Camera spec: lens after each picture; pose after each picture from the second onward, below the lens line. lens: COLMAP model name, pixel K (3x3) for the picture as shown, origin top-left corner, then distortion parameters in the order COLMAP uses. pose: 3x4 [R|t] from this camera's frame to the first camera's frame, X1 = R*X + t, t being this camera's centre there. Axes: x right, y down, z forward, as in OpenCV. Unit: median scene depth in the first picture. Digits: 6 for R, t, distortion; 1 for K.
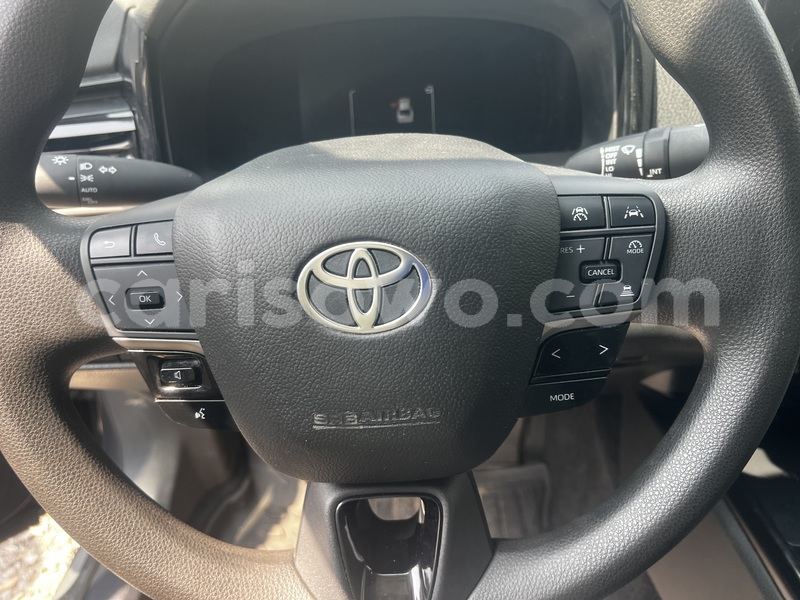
lens RADIAL K [[610.3, 0, 400.0], [0, 610.3, 300.0], [0, 0, 1]] dist [0.058178, -0.085172]
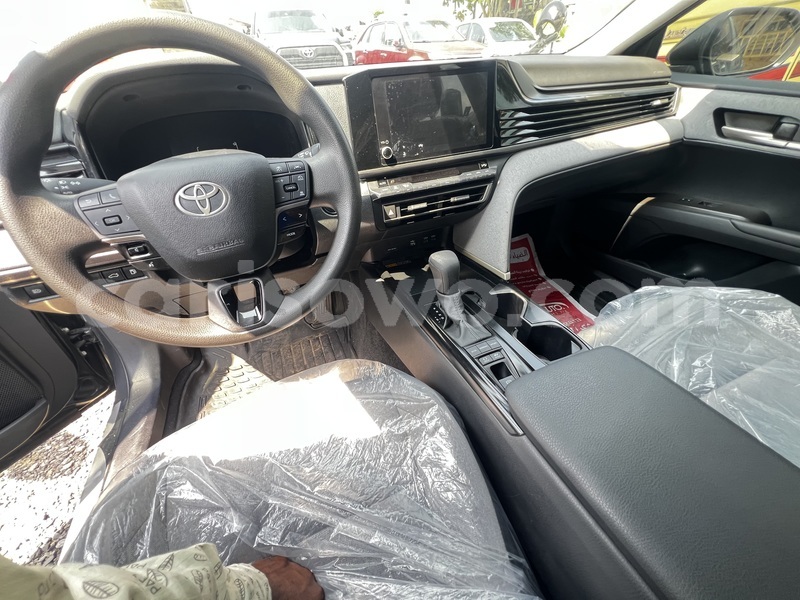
lens RADIAL K [[321.8, 0, 398.2], [0, 321.8, 298.9], [0, 0, 1]] dist [-0.002542, 0.000467]
pose [[0.922930, -0.221301, 0.315002, 0.181767], [0.196500, 0.974443, 0.108854, 0.389399], [-0.331041, -0.038567, 0.942828, -0.638758]]
